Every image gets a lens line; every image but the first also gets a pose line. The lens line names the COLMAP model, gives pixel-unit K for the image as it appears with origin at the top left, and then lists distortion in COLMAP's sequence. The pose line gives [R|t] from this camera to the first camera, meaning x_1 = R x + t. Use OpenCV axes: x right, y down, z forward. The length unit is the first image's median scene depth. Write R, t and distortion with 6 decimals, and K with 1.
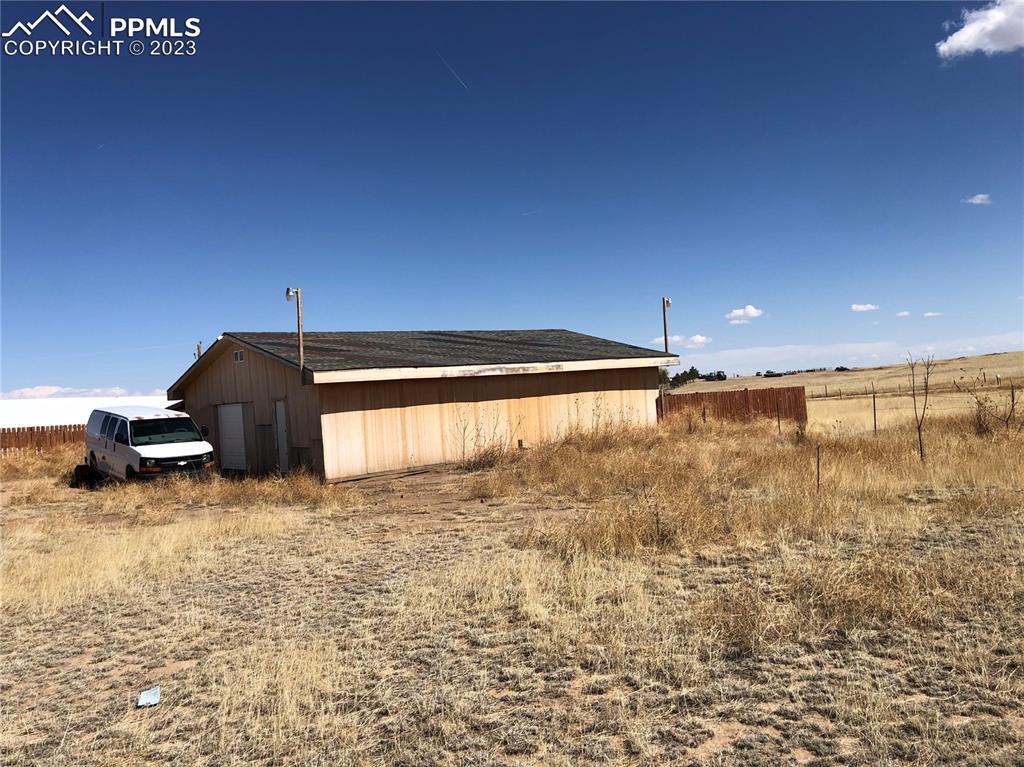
lens RADIAL K [[829.0, 0, 512.0], [0, 829.0, 383.5], [0, 0, 1]] dist [0.006962, -0.001445]
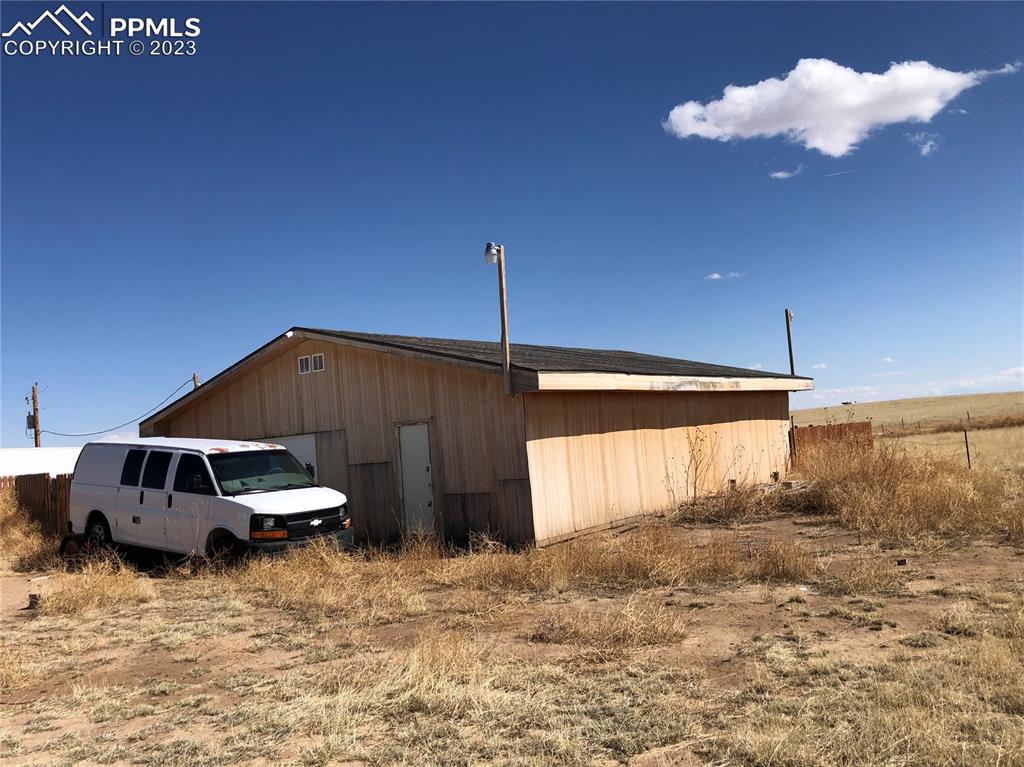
lens RADIAL K [[845.5, 0, 512.0], [0, 845.5, 383.5], [0, 0, 1]] dist [-0.007062, 0.000756]
pose [[0.971362, 0.007588, 0.237483, -0.375743], [0.009811, 0.997357, -0.071998, 0.038066], [-0.237401, 0.072266, 0.968720, 0.338835]]
